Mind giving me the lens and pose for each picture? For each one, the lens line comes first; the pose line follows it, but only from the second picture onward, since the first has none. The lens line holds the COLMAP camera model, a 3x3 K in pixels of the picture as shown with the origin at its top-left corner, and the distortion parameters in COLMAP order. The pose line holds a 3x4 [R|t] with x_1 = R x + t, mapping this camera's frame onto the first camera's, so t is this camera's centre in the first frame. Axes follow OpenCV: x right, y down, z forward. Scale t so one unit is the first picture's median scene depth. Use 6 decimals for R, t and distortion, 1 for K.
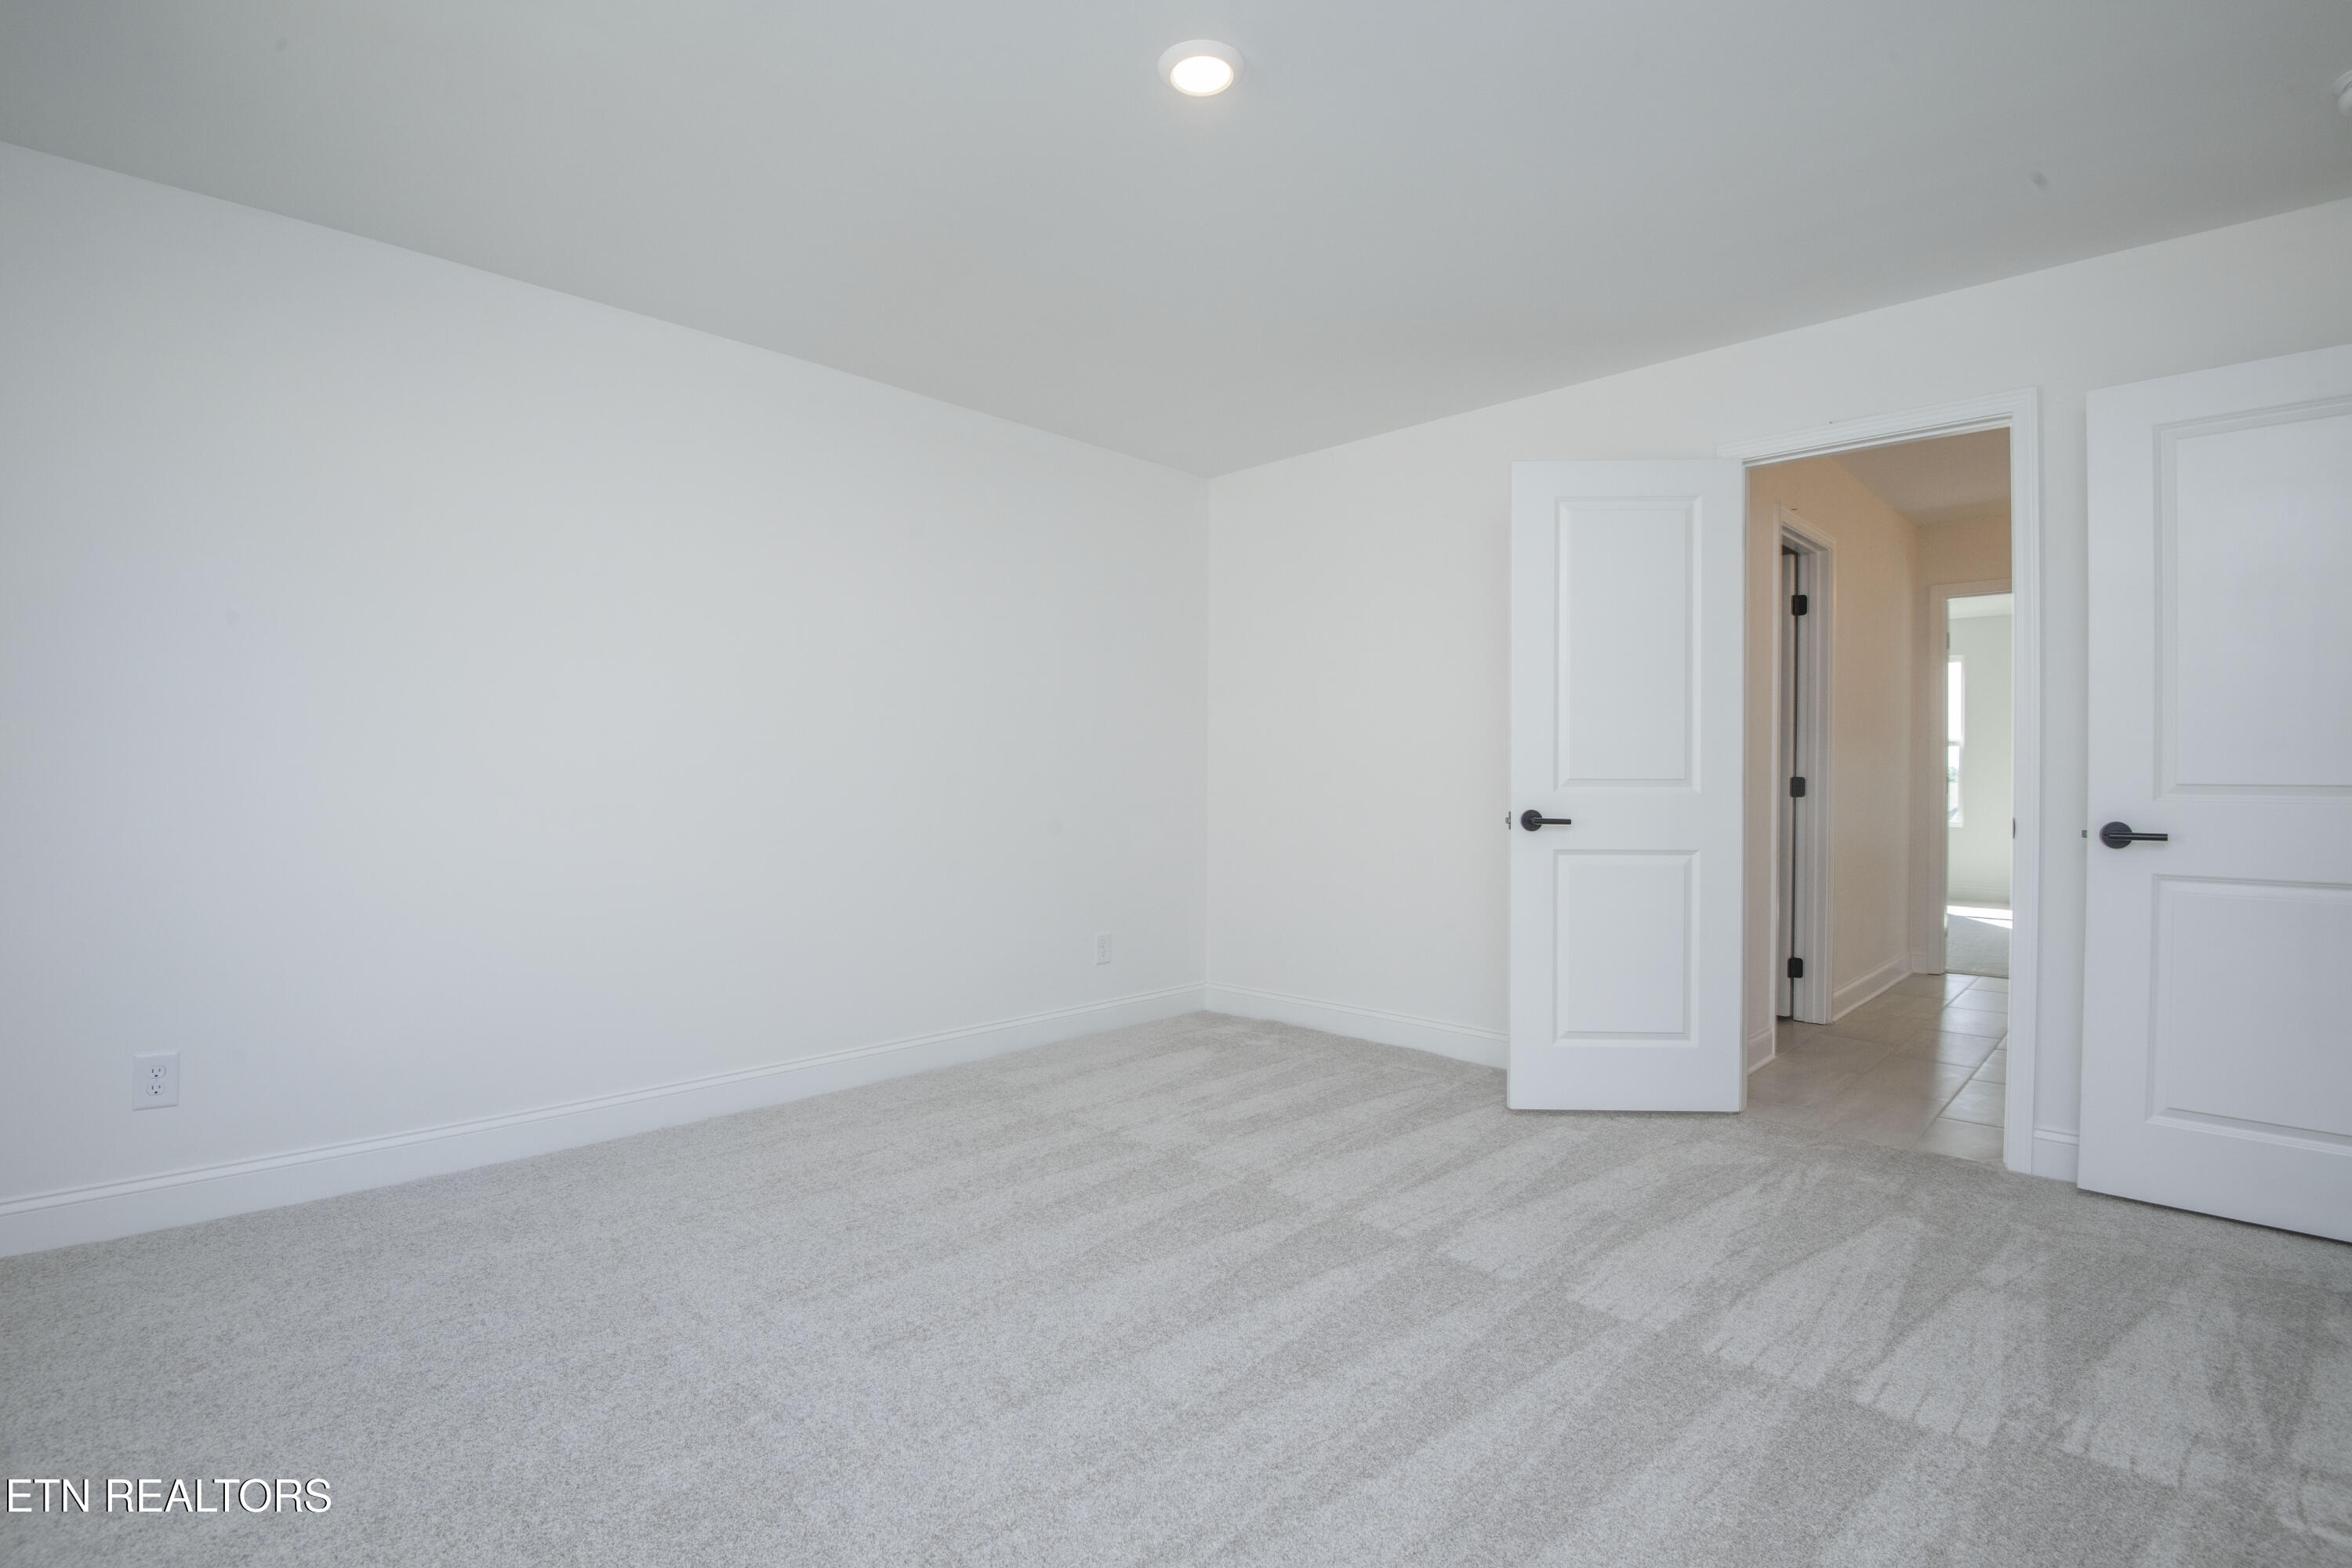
lens RADIAL K [[1083.7, 0, 1184.6], [0, 1083.7, 783.8], [0, 0, 1]] dist [-0.003213, -0.016909]
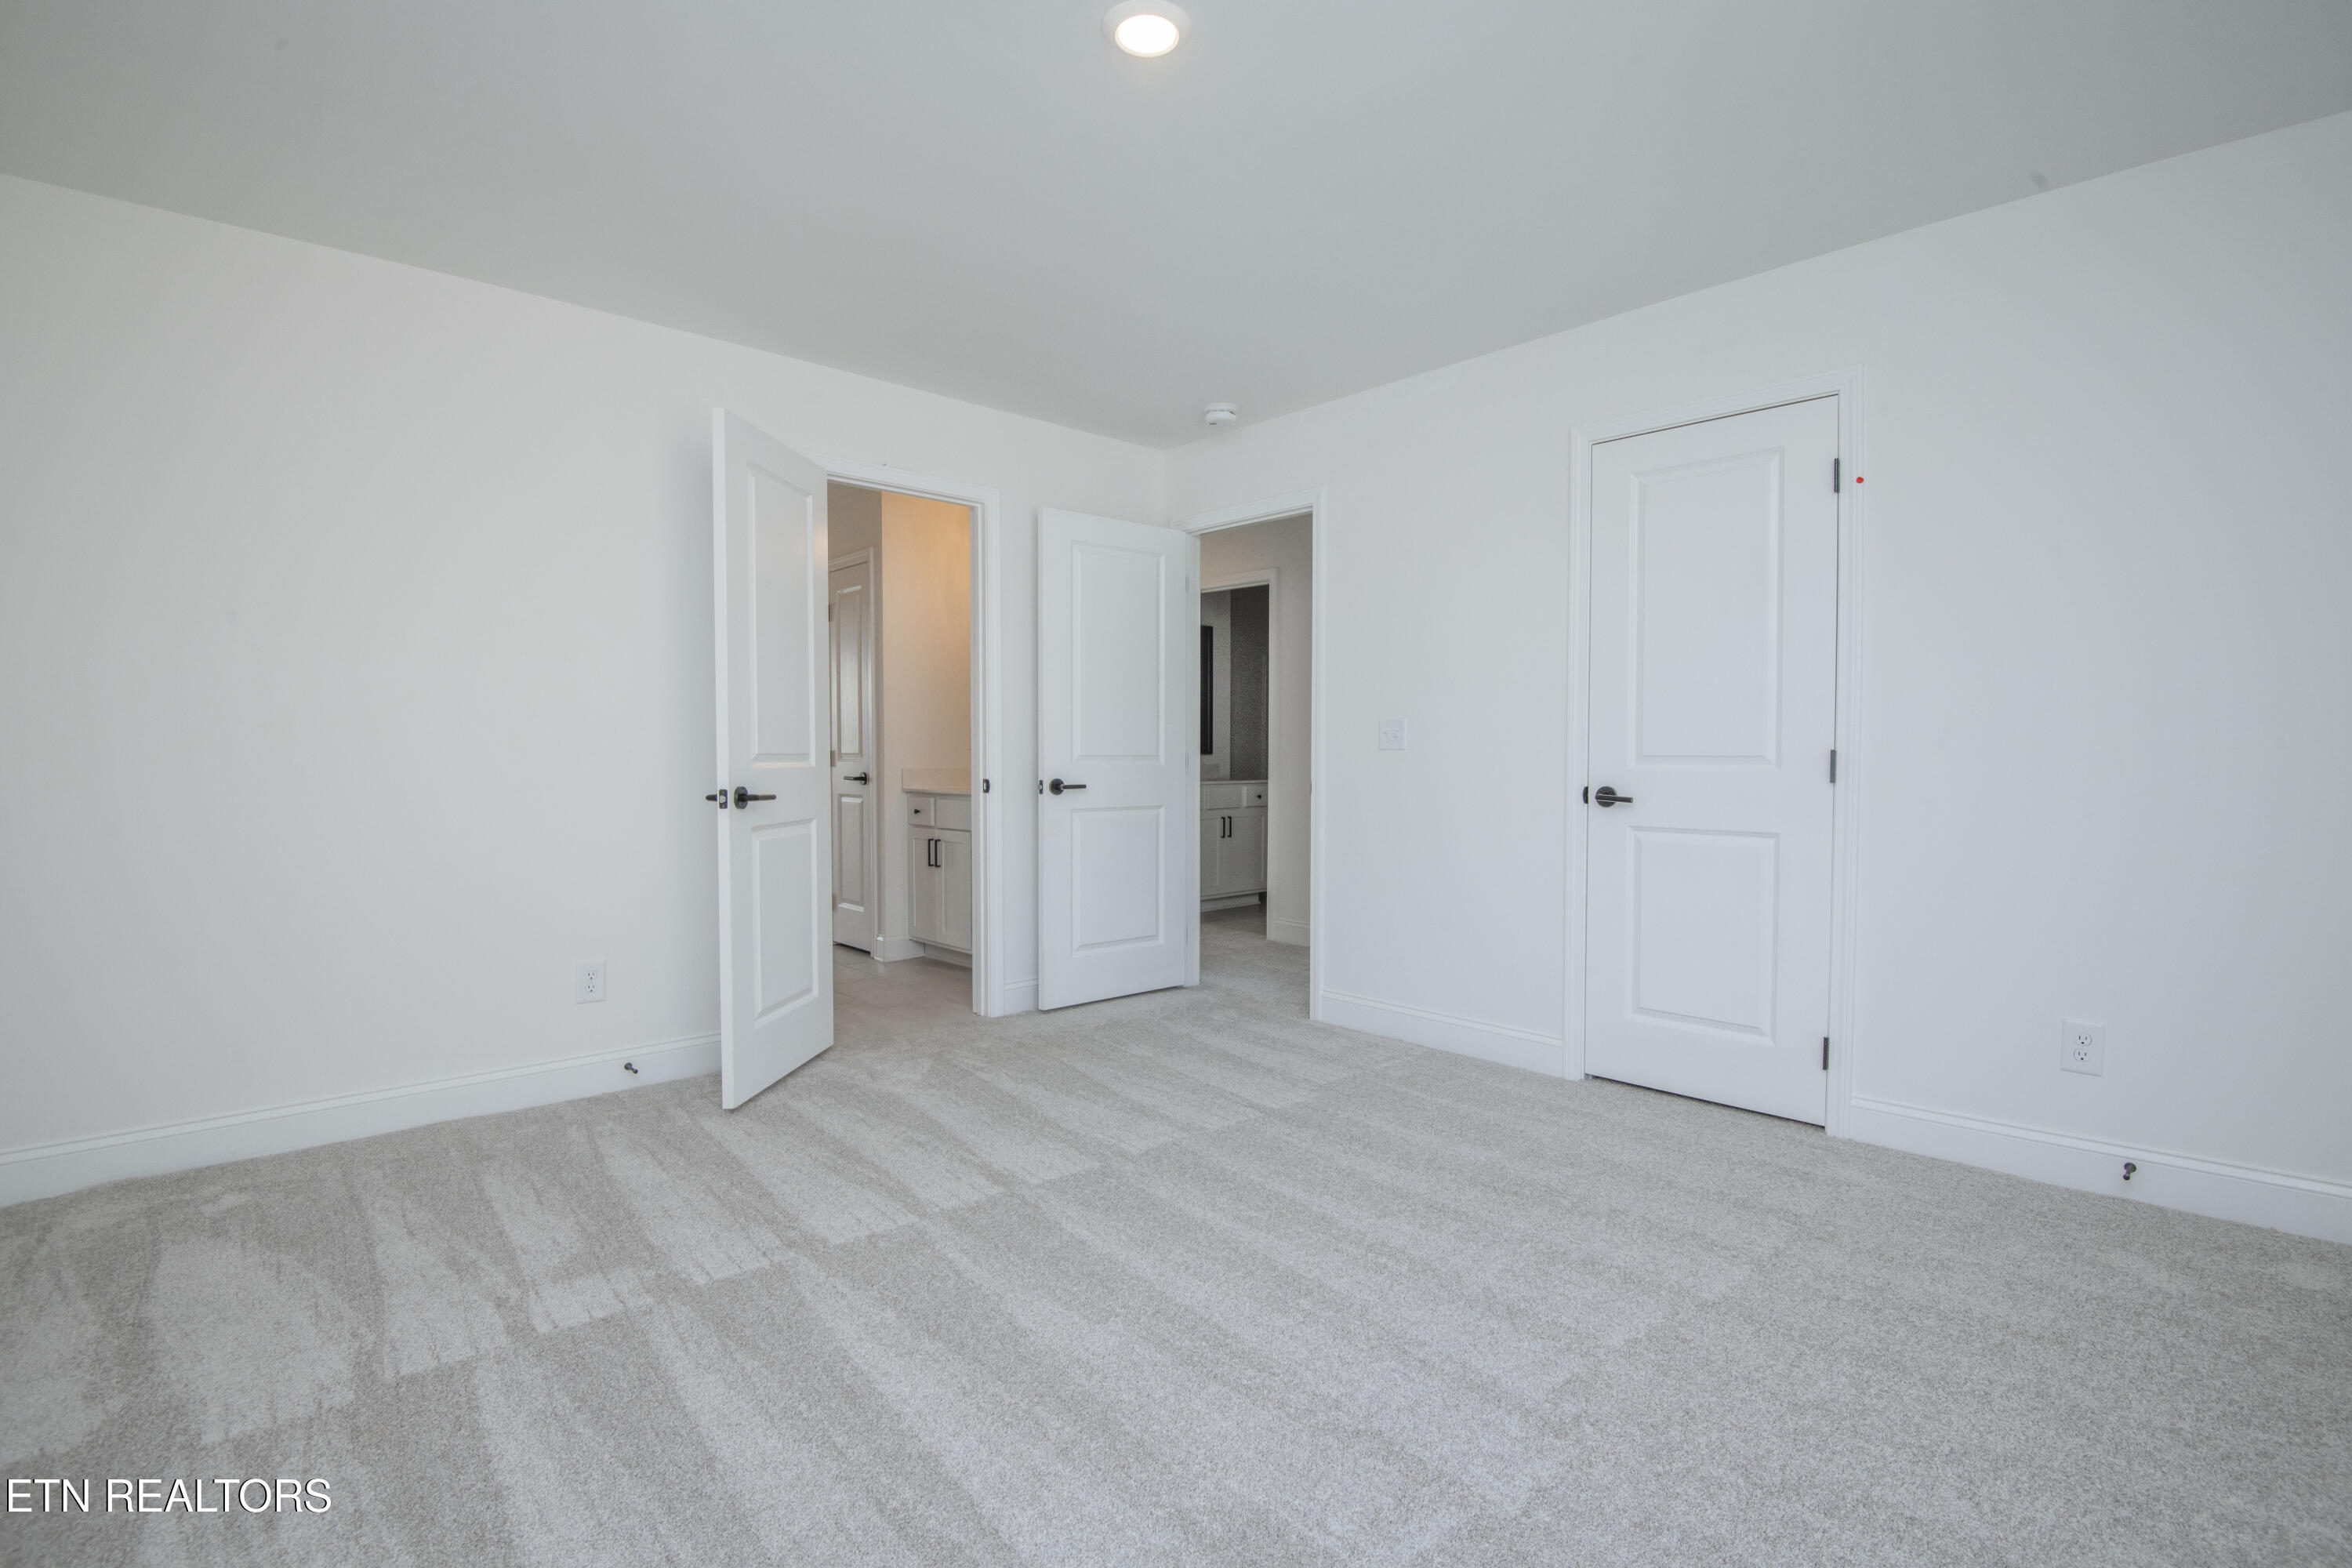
lens RADIAL K [[1083.7, 0, 1184.6], [0, 1083.7, 783.8], [0, 0, 1]] dist [-0.003213, -0.016909]
pose [[0.044268, -0.033531, 0.998457, -0.769278], [0.001500, 0.999438, 0.033497, -0.012399], [-0.999019, 0.000015, 0.044293, 0.722703]]
